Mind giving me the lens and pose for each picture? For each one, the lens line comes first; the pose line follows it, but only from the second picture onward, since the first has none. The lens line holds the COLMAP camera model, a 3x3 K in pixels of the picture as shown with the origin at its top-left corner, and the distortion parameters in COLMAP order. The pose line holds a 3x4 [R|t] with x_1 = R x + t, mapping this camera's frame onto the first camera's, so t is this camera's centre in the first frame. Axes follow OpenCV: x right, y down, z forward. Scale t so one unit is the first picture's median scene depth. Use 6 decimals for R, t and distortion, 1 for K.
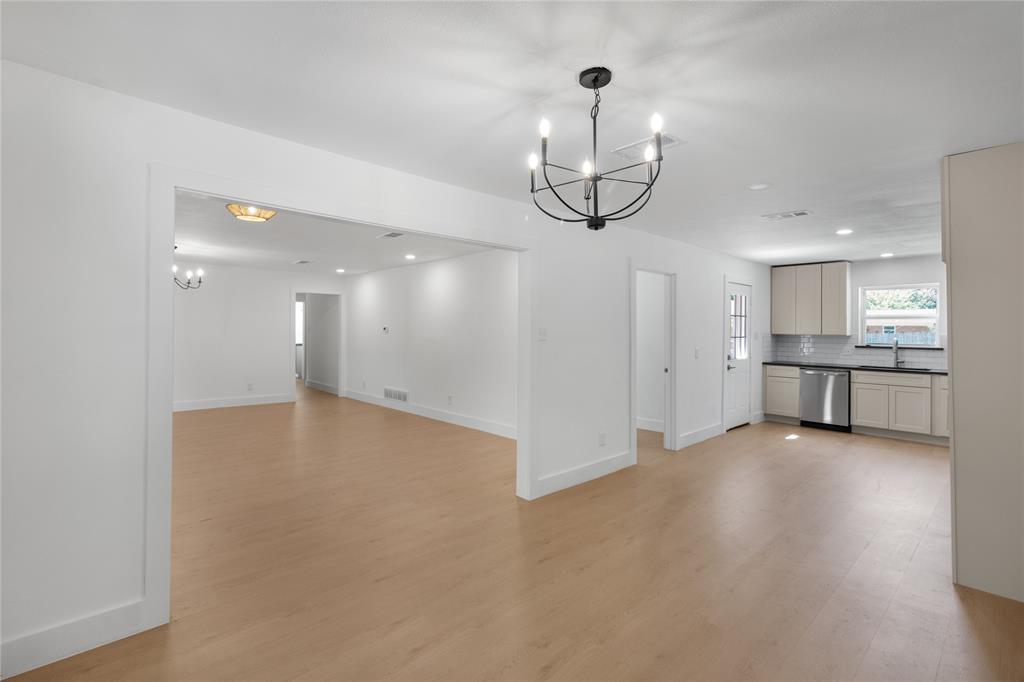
lens RADIAL K [[476.2, 0, 509.8], [0, 476.2, 328.6], [0, 0, 1]] dist [0.000953, 0.000258]
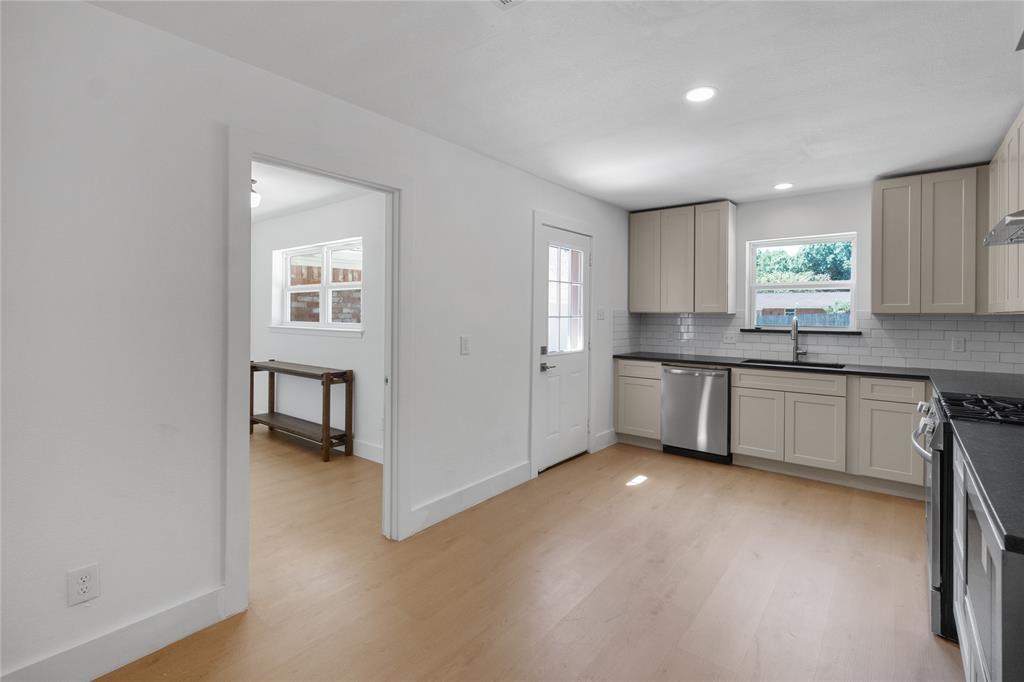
lens RADIAL K [[480.2, 0, 513.4], [0, 480.2, 316.6], [0, 0, 1]] dist [-0.002103, -0.000059]
pose [[0.988924, -0.002967, 0.148391, 0.316100], [0.001792, 0.999966, 0.008046, 0.012806], [-0.148410, -0.007691, 0.988896, 0.389701]]
